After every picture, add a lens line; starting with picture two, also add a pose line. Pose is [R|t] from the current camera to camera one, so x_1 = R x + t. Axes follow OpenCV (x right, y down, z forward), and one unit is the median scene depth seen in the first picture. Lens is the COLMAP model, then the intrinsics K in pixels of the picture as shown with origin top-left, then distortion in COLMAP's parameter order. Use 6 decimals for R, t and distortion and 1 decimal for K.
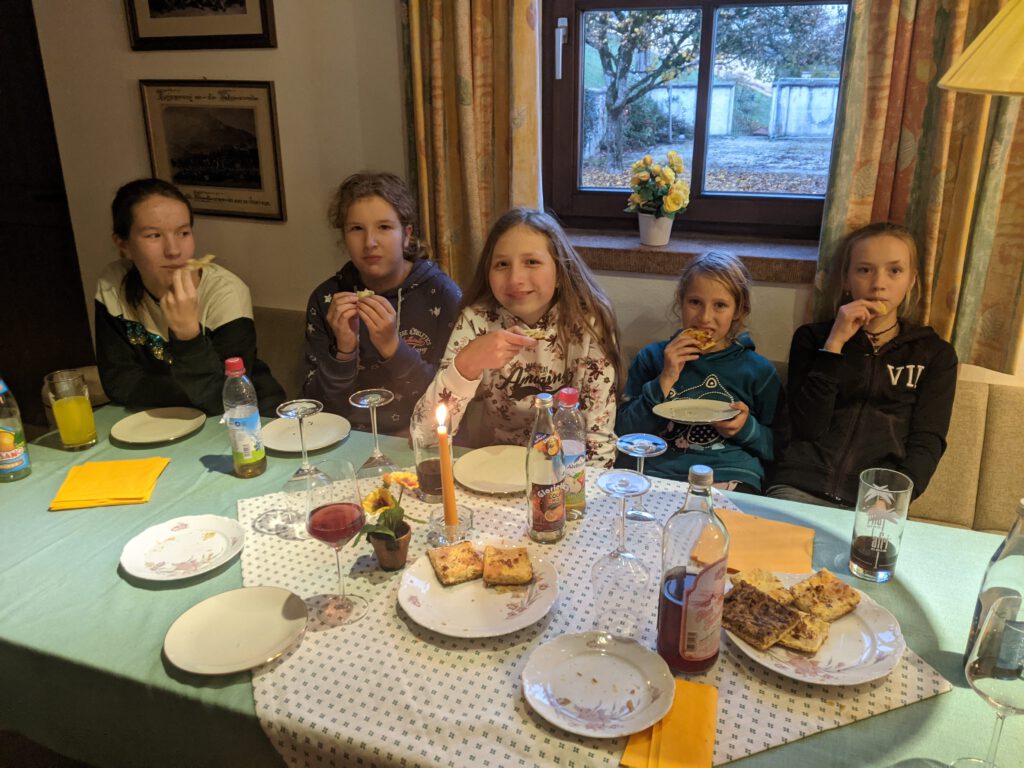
lens RADIAL K [[823.7, 0, 511.4], [0, 823.7, 355.3], [0, 0, 1]] dist [0.081166, -0.145822]
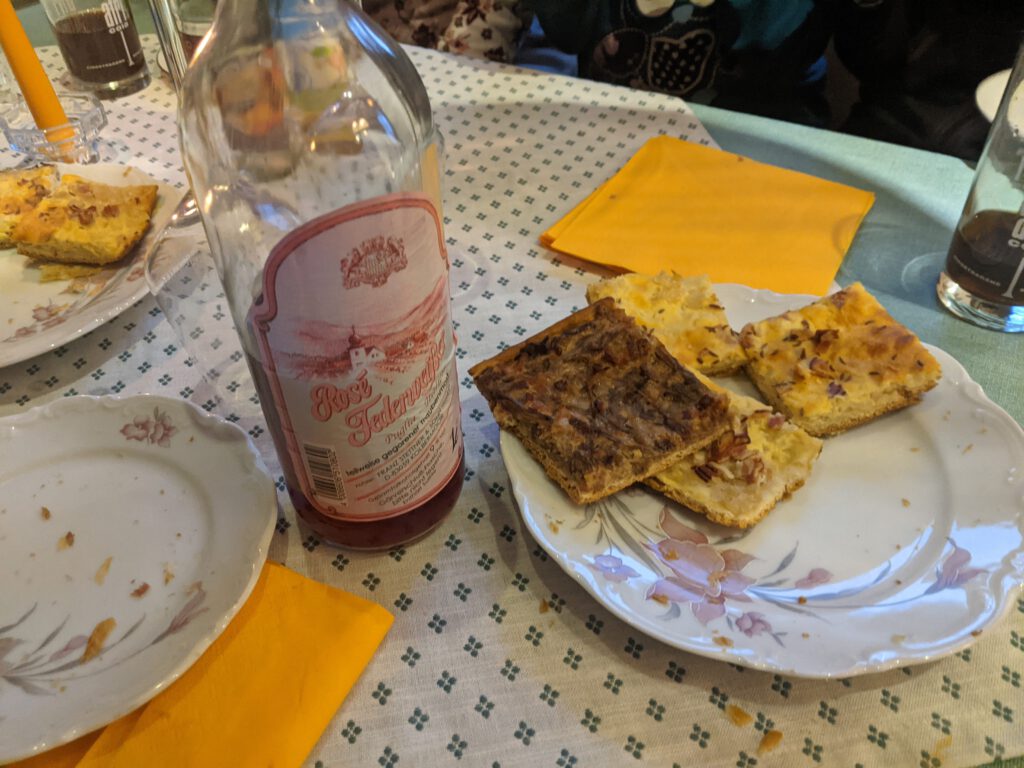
lens RADIAL K [[823.7, 0, 511.4], [0, 823.7, 355.3], [0, 0, 1]] dist [0.081166, -0.145822]
pose [[0.988425, 0.092215, -0.120472, 0.291922], [-0.044589, 0.935577, 0.350296, 0.176065], [0.145013, -0.340869, 0.928859, 0.675430]]
